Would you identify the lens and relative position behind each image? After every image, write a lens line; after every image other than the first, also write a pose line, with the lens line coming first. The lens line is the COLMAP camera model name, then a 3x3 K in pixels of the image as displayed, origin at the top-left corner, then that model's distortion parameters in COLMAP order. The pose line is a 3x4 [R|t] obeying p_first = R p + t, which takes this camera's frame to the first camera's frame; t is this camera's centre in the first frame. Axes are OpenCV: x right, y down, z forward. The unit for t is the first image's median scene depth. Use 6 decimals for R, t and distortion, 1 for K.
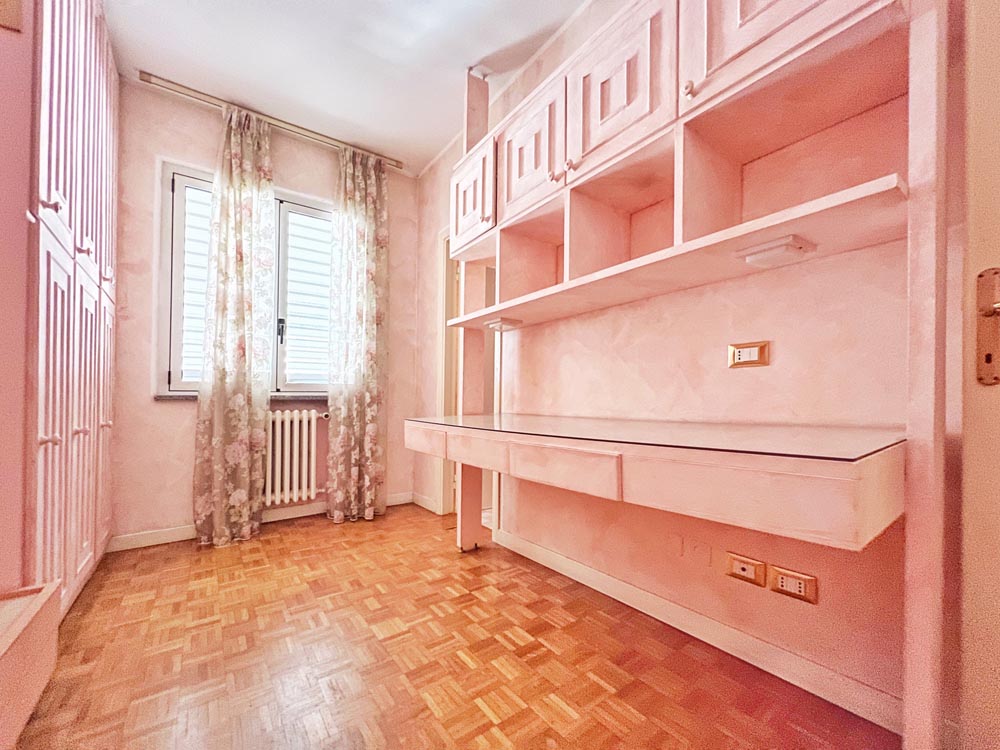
lens RADIAL K [[404.9, 0, 502.2], [0, 404.9, 394.4], [0, 0, 1]] dist [0.002670, 0.001135]
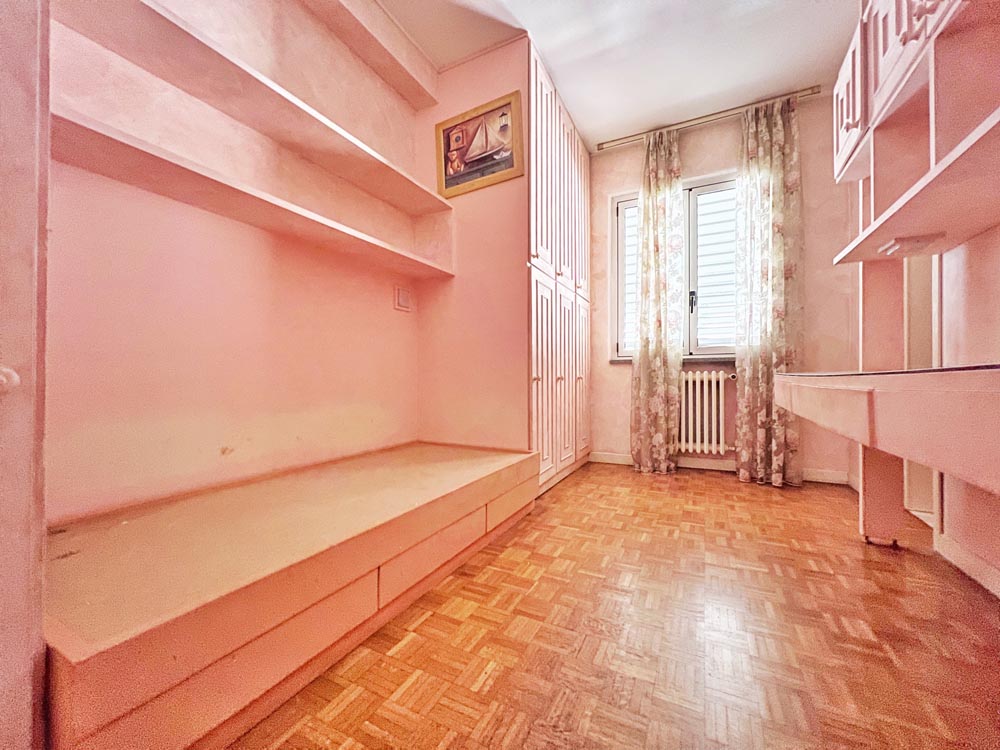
lens RADIAL K [[408.3, 0, 494.8], [0, 408.3, 375.4], [0, 0, 1]] dist [-0.001338, -0.000195]
pose [[0.435437, 0.003068, -0.900214, 0.279116], [0.006013, 0.999962, 0.006317, 0.045003], [0.900199, -0.008163, 0.435402, -0.010045]]
